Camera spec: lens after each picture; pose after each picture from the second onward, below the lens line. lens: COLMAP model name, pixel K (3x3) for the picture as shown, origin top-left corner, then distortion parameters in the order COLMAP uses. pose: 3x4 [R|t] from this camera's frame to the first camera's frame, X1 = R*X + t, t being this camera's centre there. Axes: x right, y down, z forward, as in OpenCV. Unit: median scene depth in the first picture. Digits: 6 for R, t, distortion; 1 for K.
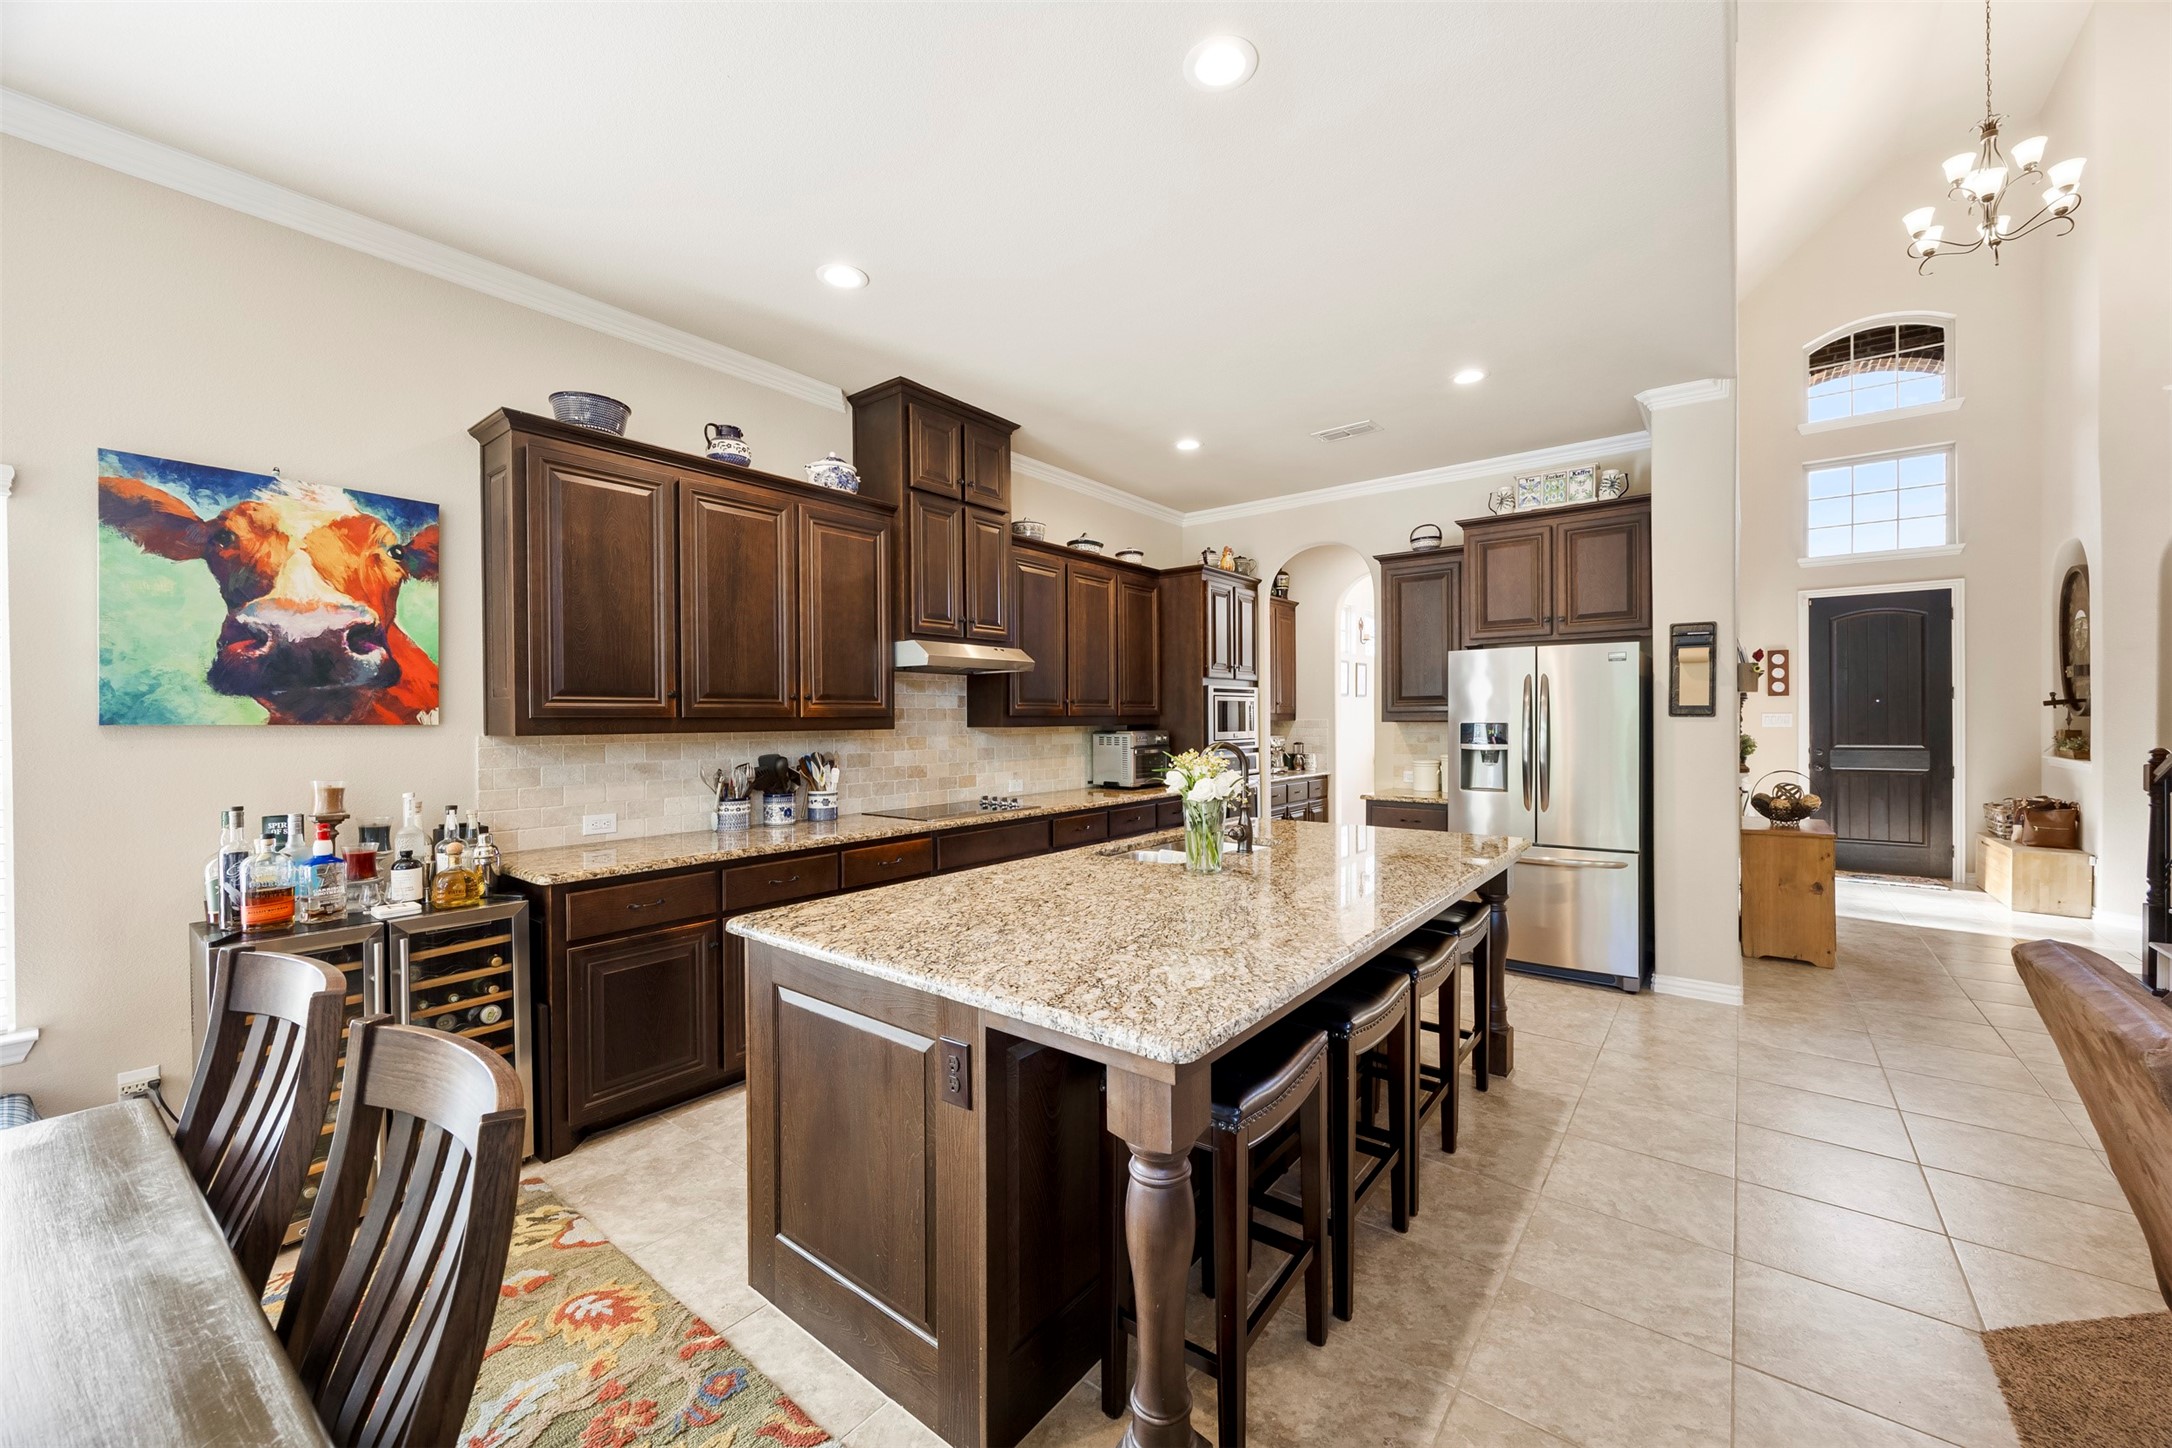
lens RADIAL K [[836.5, 0, 1078.4], [0, 836.5, 723.4], [0, 0, 1]] dist [0.001533, -0.001557]
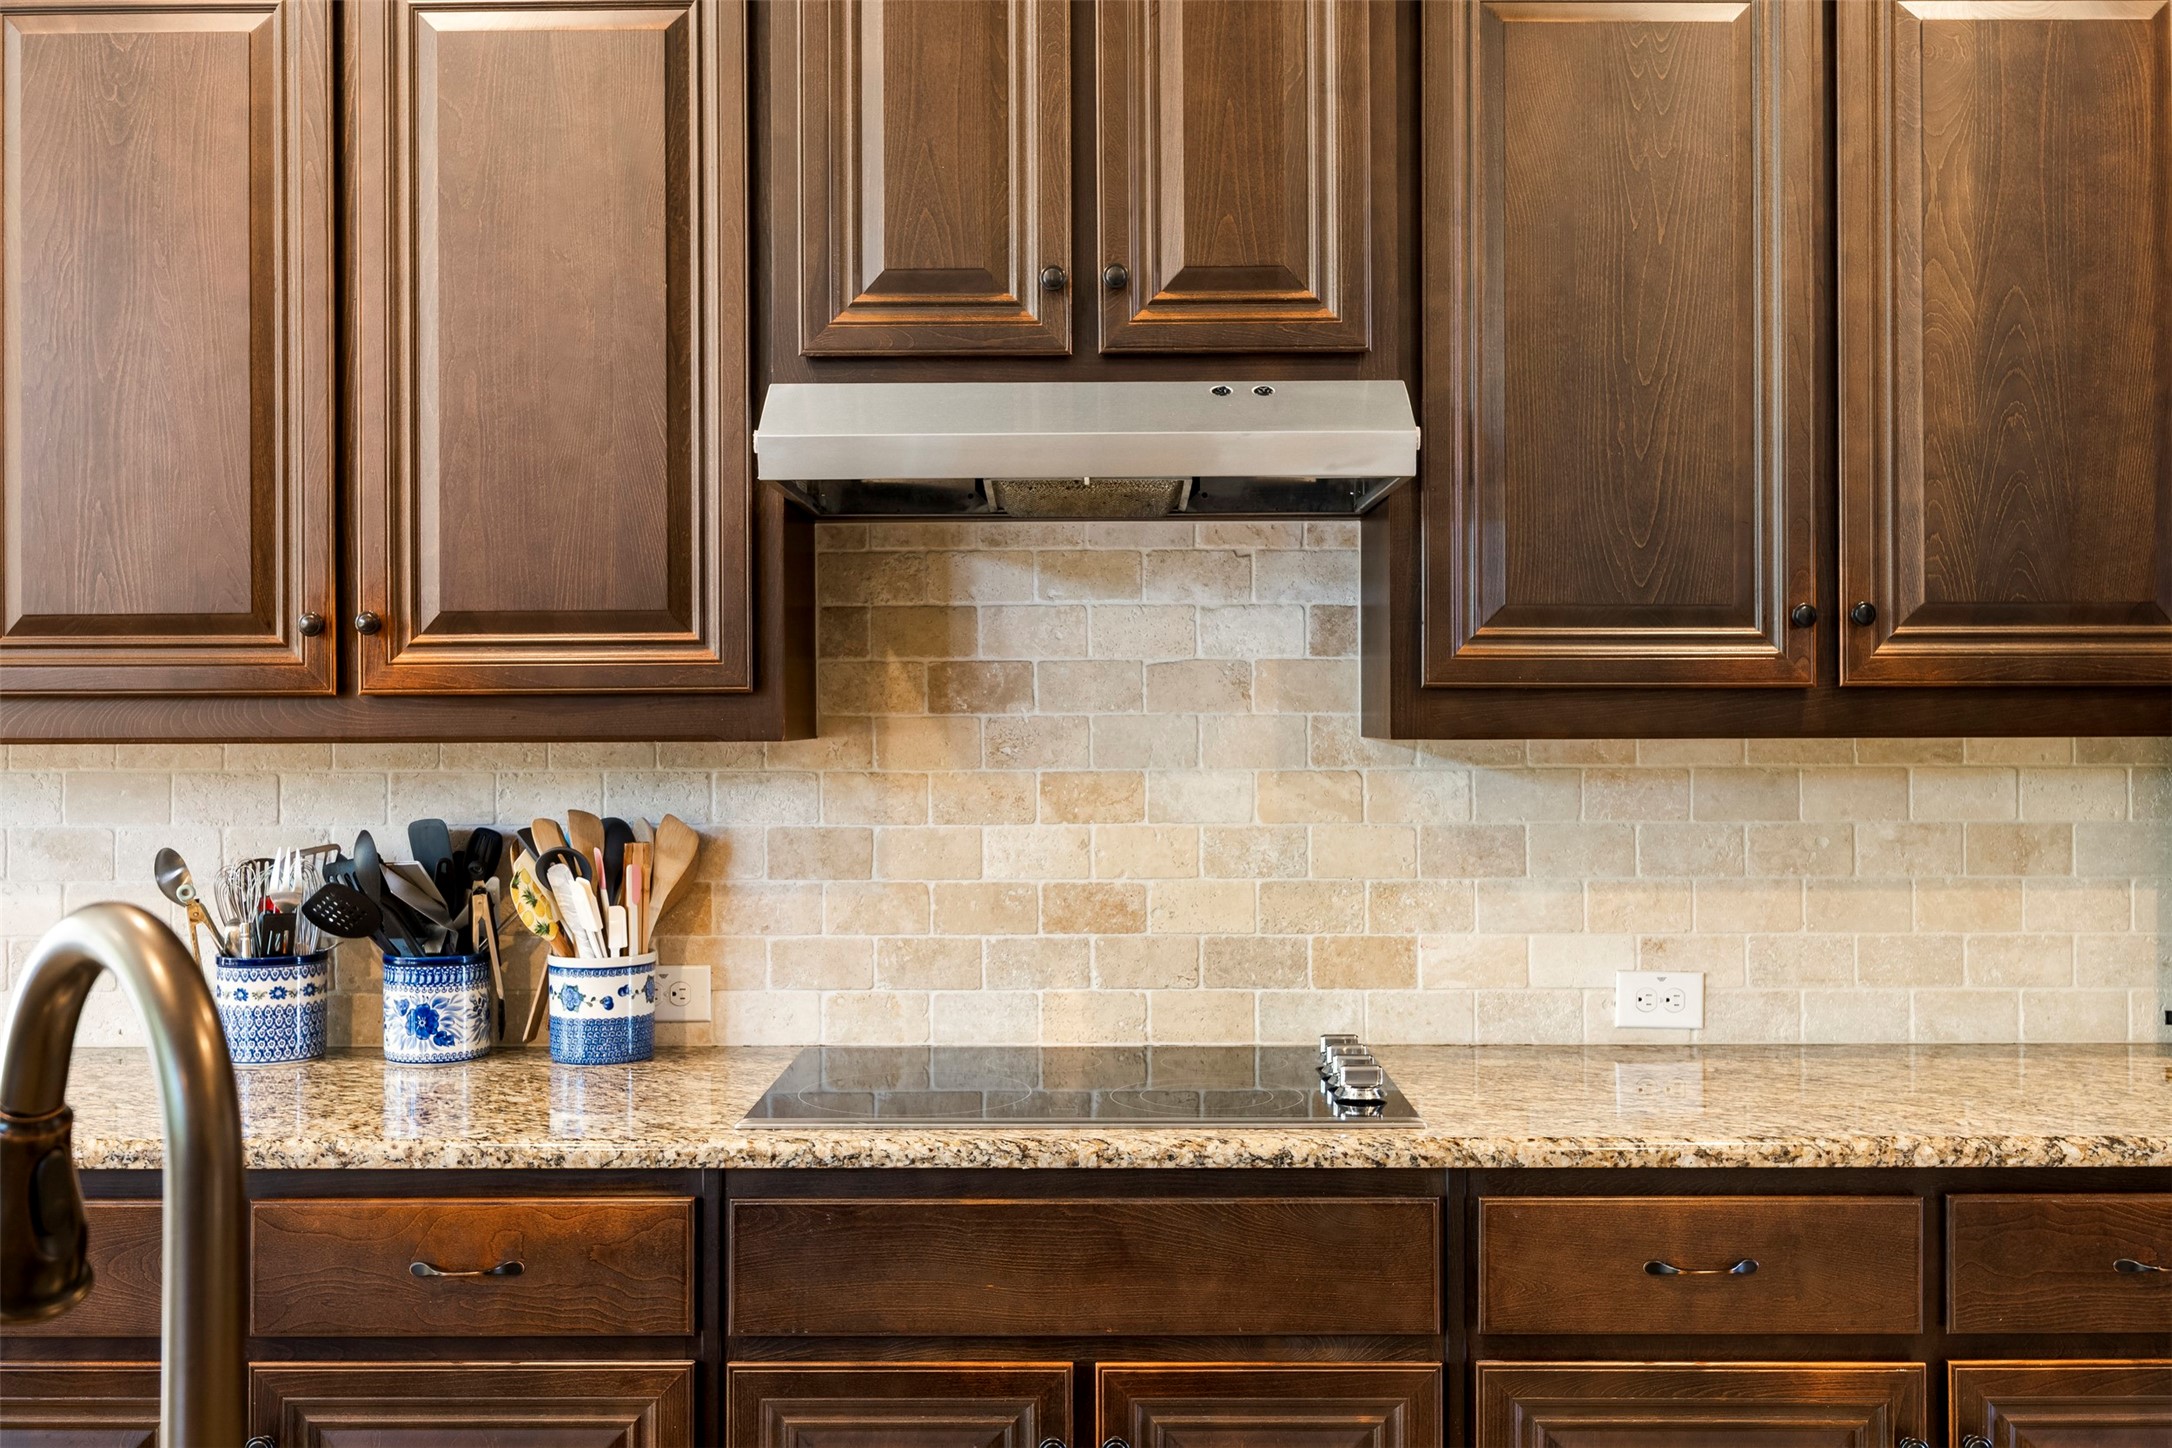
lens RADIAL K [[2057.4, 0, 1071.2], [0, 2057.4, 694.0], [0, 0, 1]] dist [-0.002641, 0.000000]
pose [[0.617472, -0.003308, -0.786586, 0.426502], [-0.004990, 0.999955, -0.008122, -0.003679], [0.786577, 0.008940, 0.617427, 0.867913]]
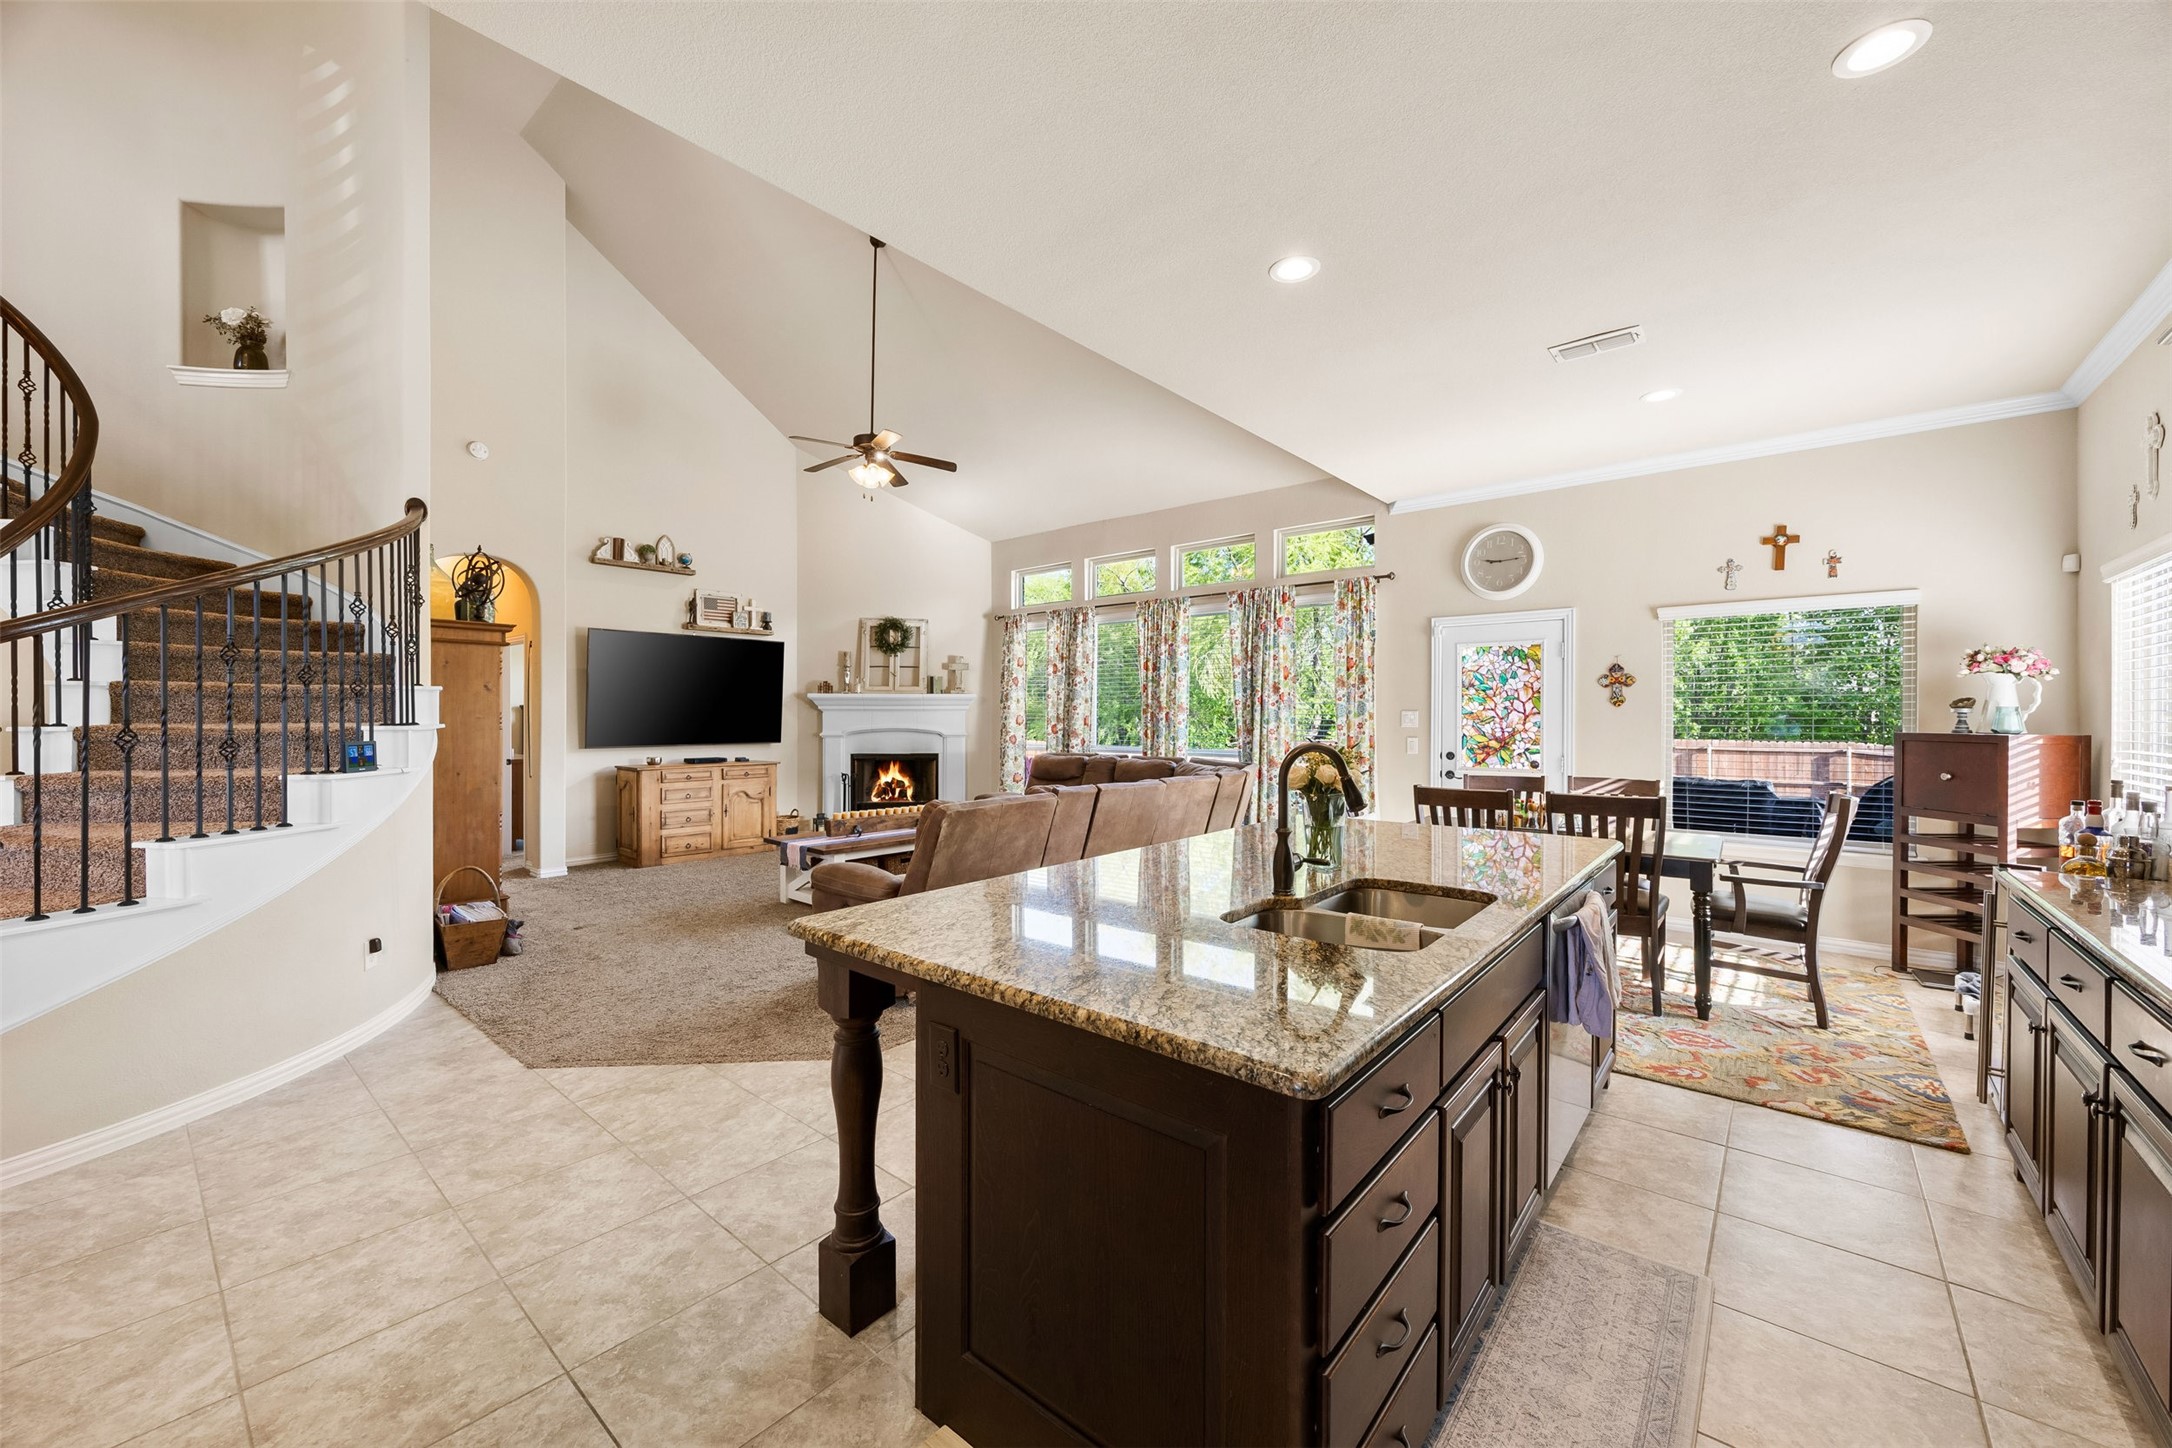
lens RADIAL K [[836.5, 0, 1079.2], [0, 836.5, 720.0], [0, 0, 1]] dist [0.001533, -0.001557]
pose [[-0.999746, 0.005238, 0.021938, 0.333260], [0.005518, 0.999904, 0.012721, -0.008981], [-0.021869, 0.012838, -0.999678, 1.626614]]
